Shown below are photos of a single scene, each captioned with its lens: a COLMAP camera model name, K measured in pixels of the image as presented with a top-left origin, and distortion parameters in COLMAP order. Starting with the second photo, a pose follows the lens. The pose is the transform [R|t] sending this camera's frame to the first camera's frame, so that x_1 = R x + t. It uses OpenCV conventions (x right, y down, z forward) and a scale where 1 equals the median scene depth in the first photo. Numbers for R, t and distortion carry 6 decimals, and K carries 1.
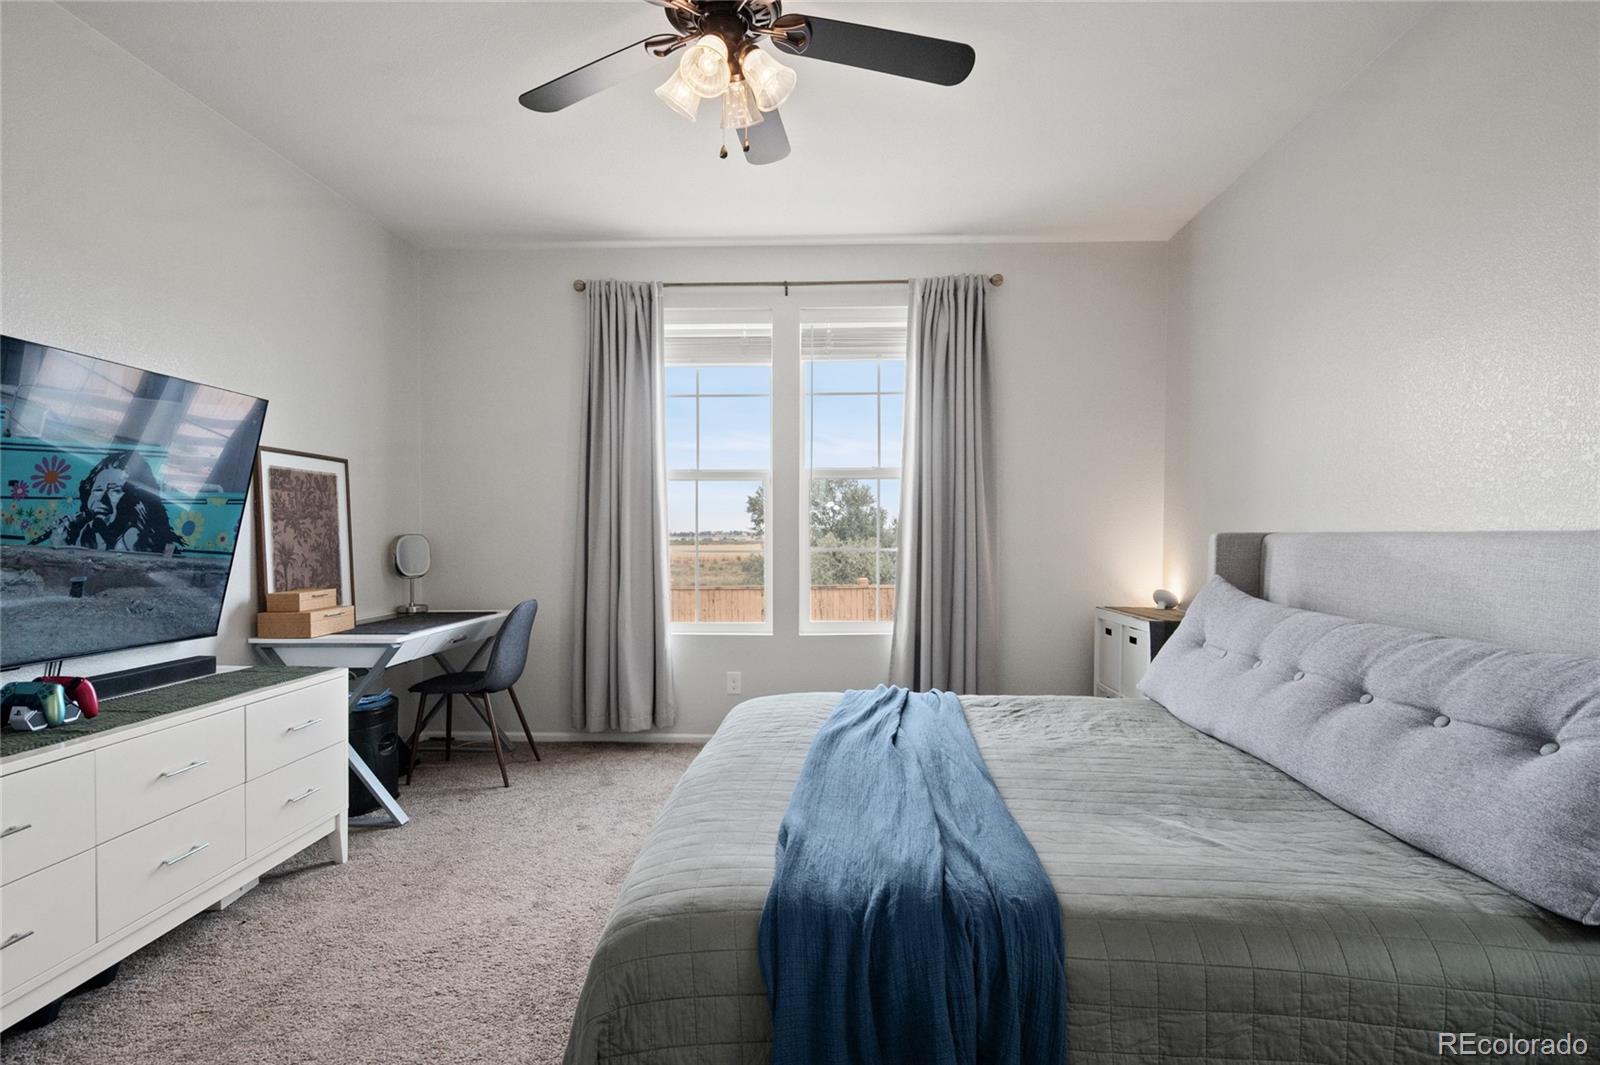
lens RADIAL K [[817.2, 0, 796.2], [0, 817.2, 553.5], [0, 0, 1]] dist [-0.001874, -0.000408]
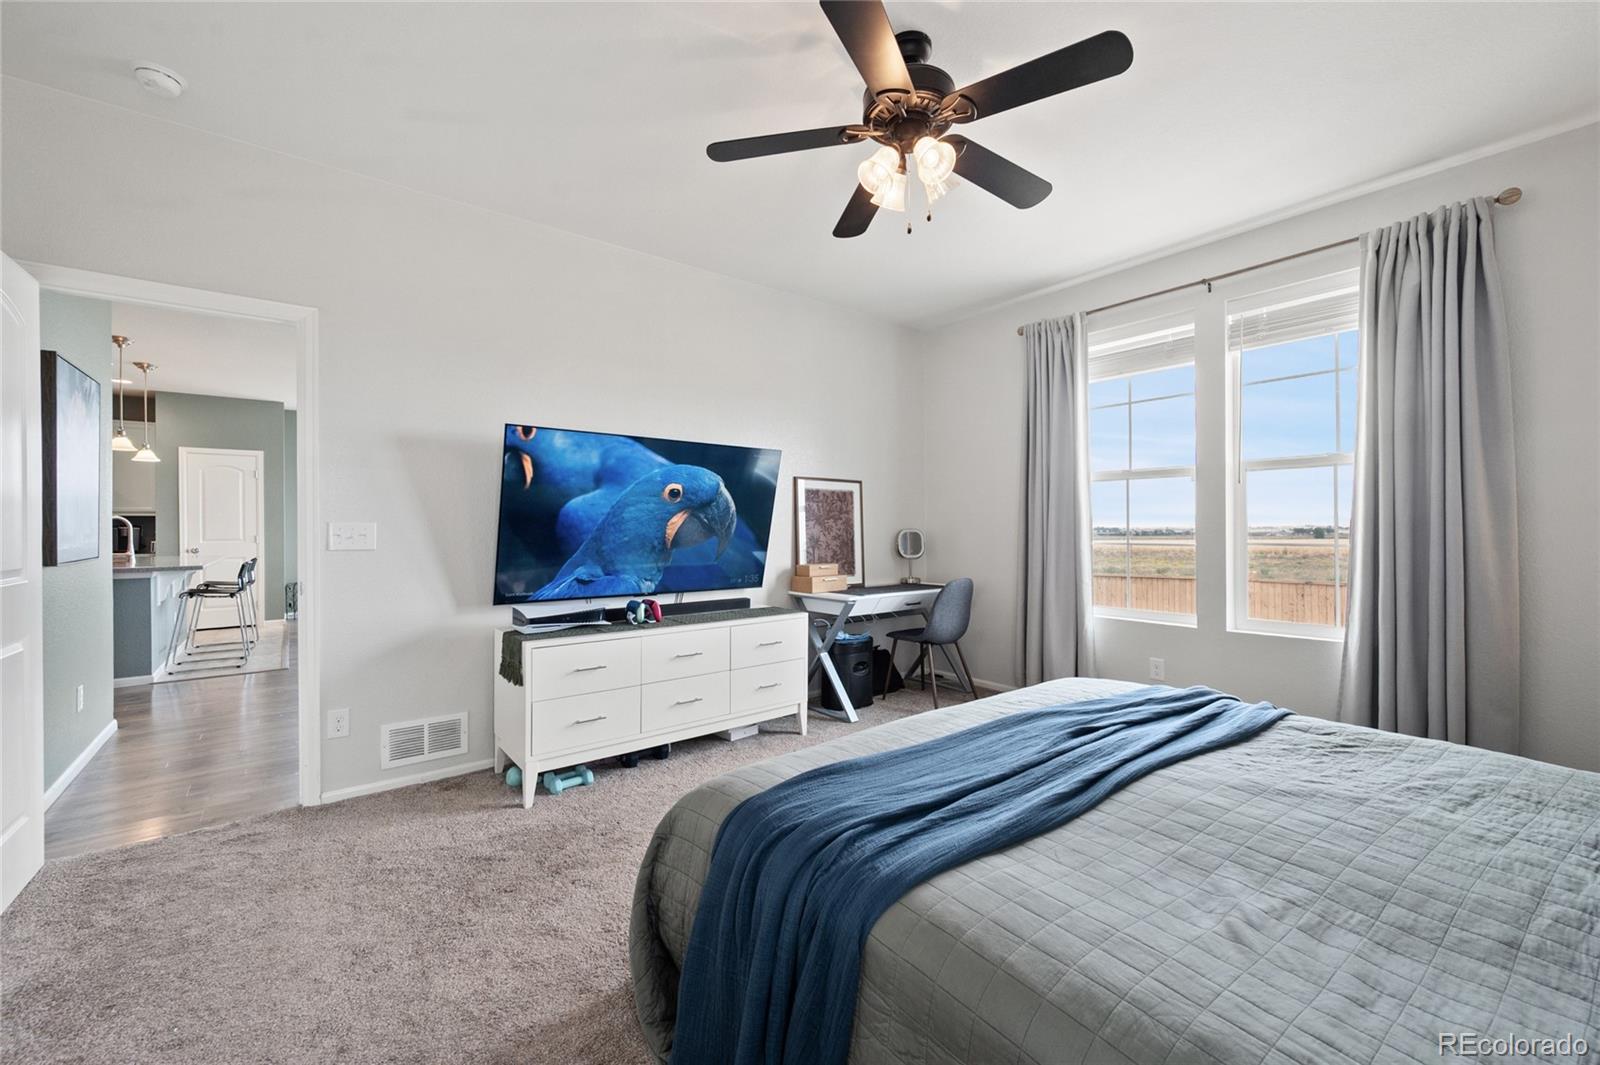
lens RADIAL K [[639.1, 0, 805.2], [0, 639.1, 524.8], [0, 0, 1]] dist [0.000781, 0.000161]
pose [[0.656461, -0.006876, -0.754329, 0.271900], [-0.015781, 0.999614, -0.022846, -0.002296], [0.754195, 0.026901, 0.656099, 0.118429]]
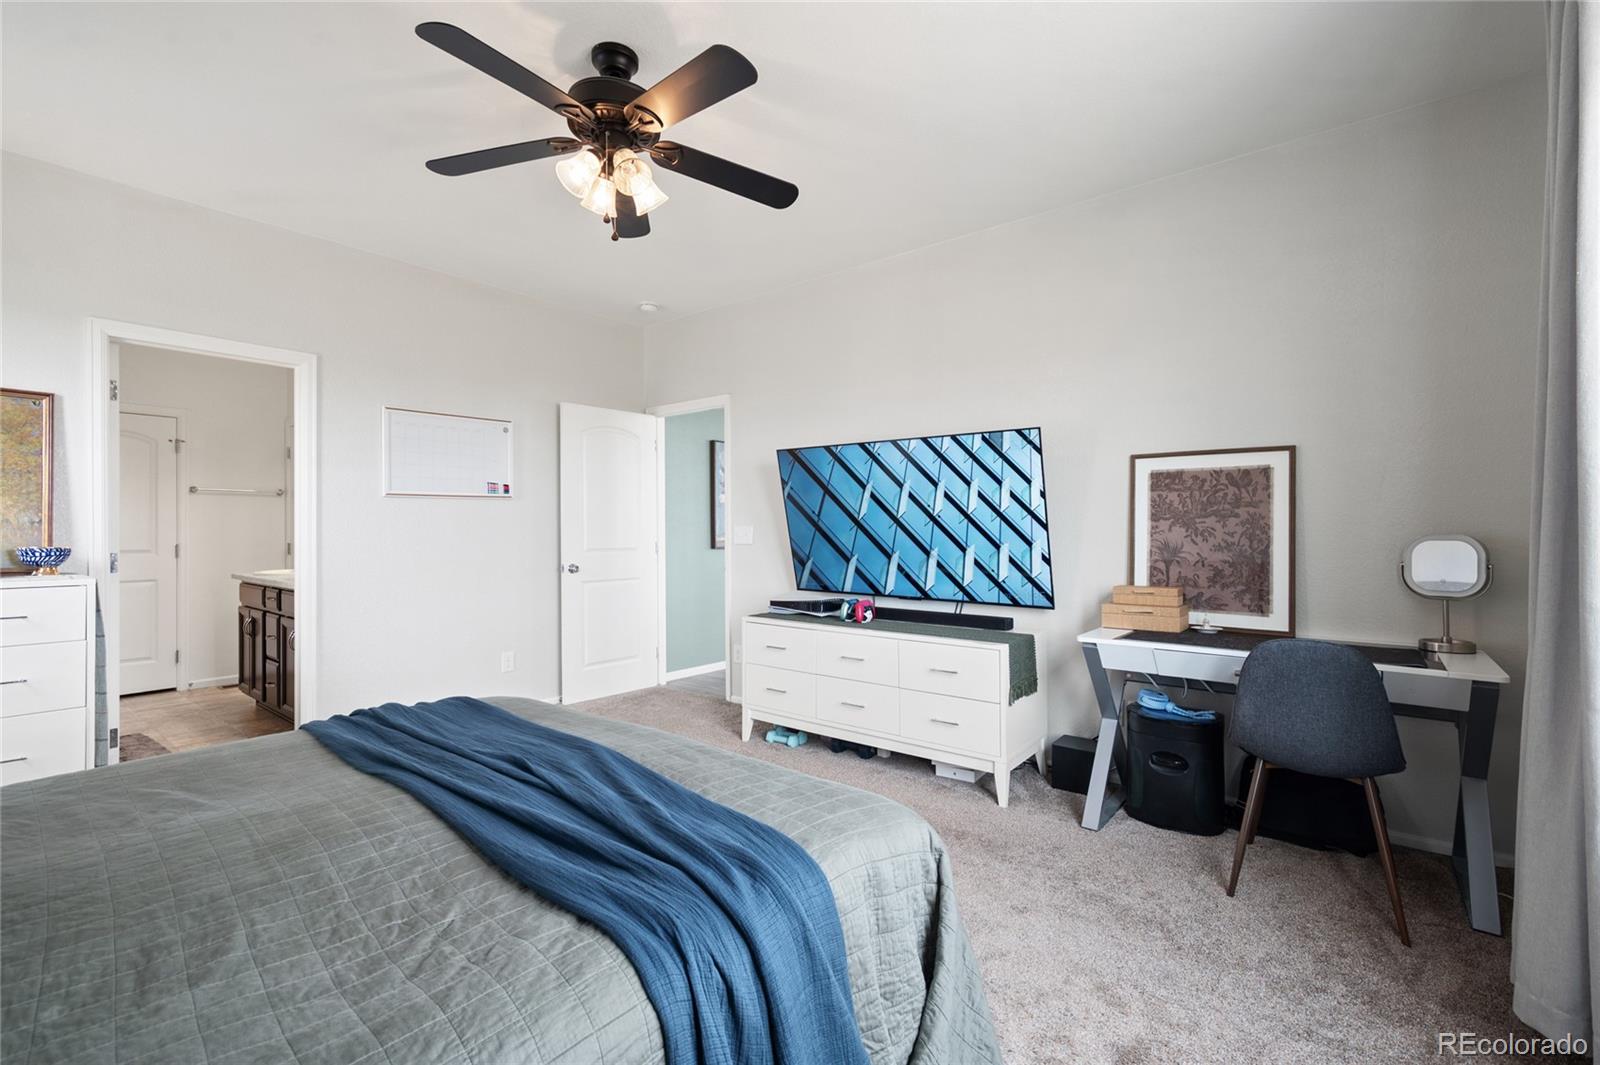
lens RADIAL K [[693.2, 0, 805.2], [0, 693.2, 526.8], [0, 0, 1]] dist [0.001464, -0.000241]
pose [[-0.581767, -0.002853, -0.813351, 0.308514], [-0.020216, 0.999736, 0.010953, -0.026302], [0.813104, 0.022815, -0.581671, 0.936078]]
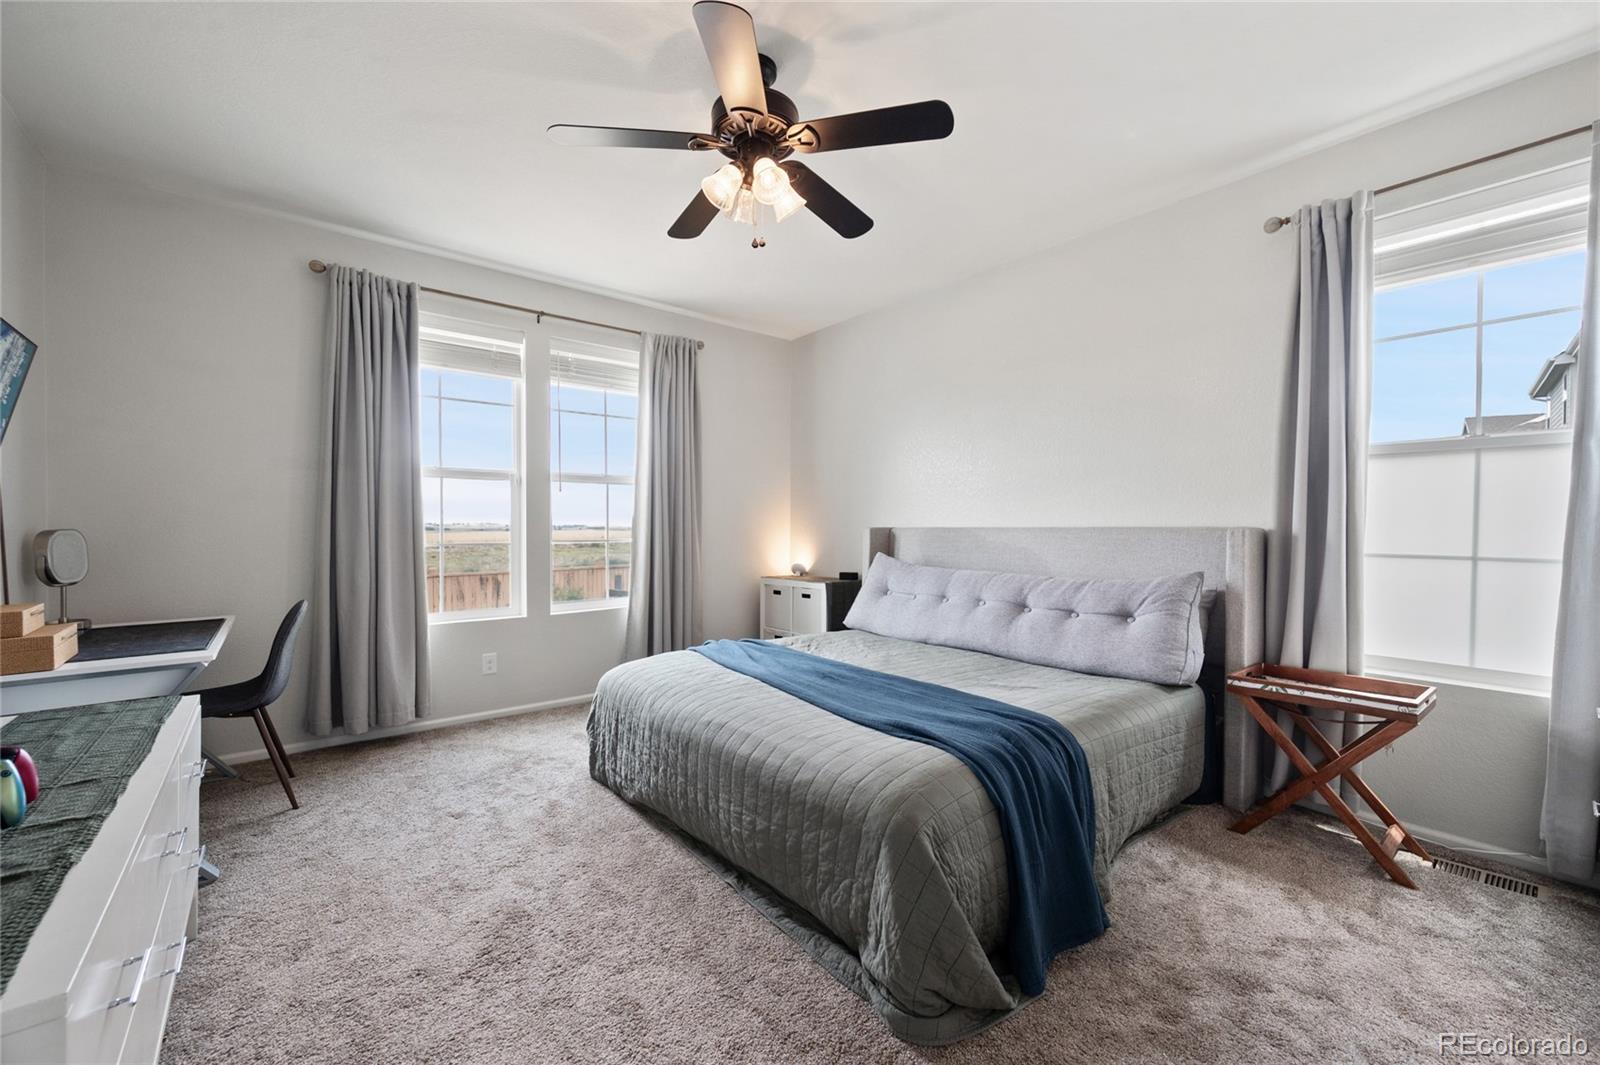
lens RADIAL K [[633.8, 0, 800.5], [0, 633.8, 535.8], [0, 0, 1]] dist [0.000292, 0.000559]
pose [[0.747499, -0.009525, 0.664194, -0.358072], [0.015503, 0.999875, -0.003108, -0.005011], [-0.664081, 0.012620, 0.747554, 0.088367]]
